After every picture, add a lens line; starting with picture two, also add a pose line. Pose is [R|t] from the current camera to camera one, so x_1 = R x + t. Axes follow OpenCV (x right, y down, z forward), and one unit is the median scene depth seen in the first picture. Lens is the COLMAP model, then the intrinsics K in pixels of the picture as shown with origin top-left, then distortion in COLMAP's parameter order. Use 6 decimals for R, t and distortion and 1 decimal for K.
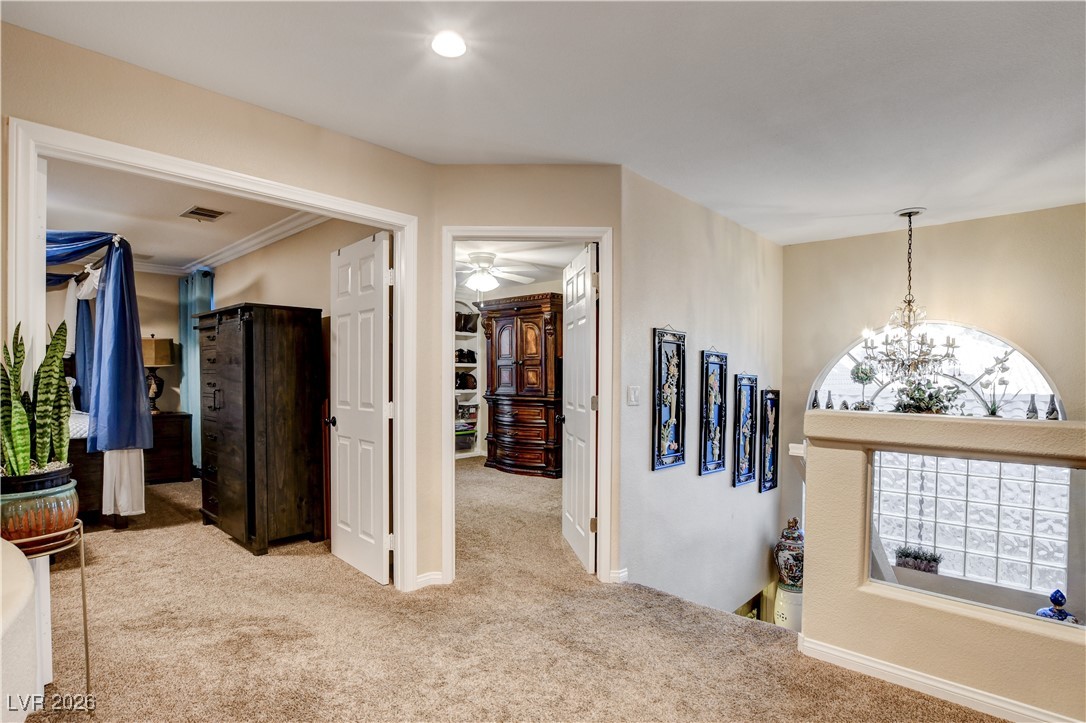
lens RADIAL K [[540.7, 0, 542.7], [0, 540.7, 381.1], [0, 0, 1]] dist [-0.040396, -0.000429]
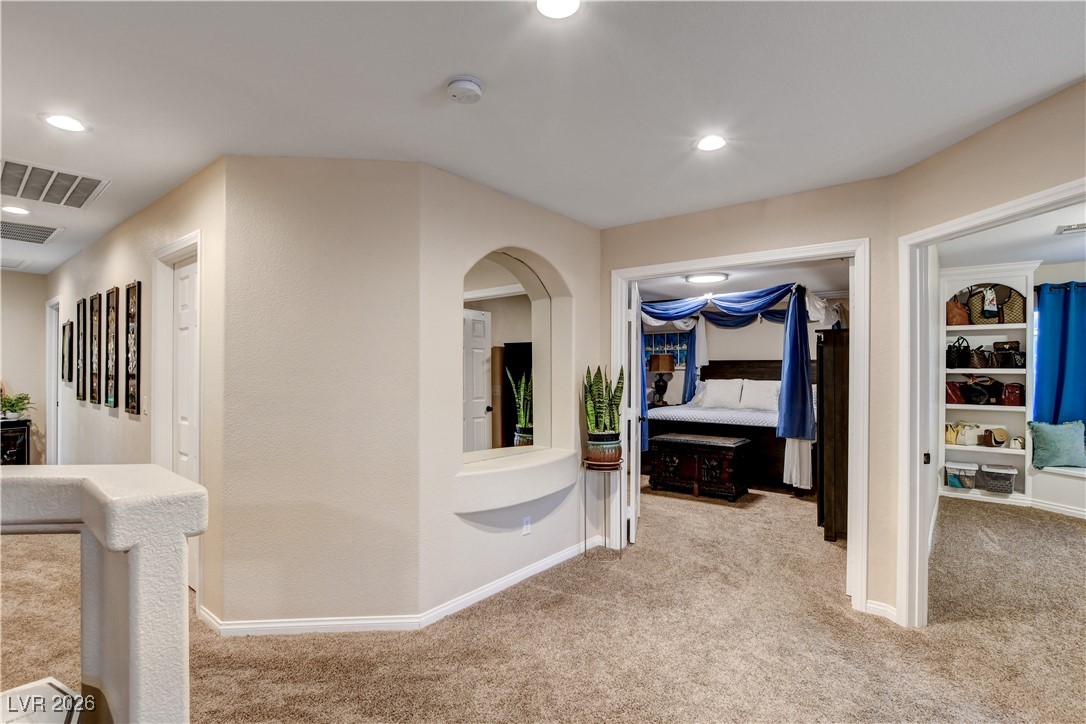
lens RADIAL K [[511.2, 0, 543.0], [0, 511.2, 362.0], [0, 0, 1]] dist [-0.029169, 0.000129]
pose [[0.065614, -0.019037, -0.997663, 0.669282], [-0.016491, 0.999661, -0.020160, -0.045740], [0.997709, 0.017775, 0.065278, 0.343367]]
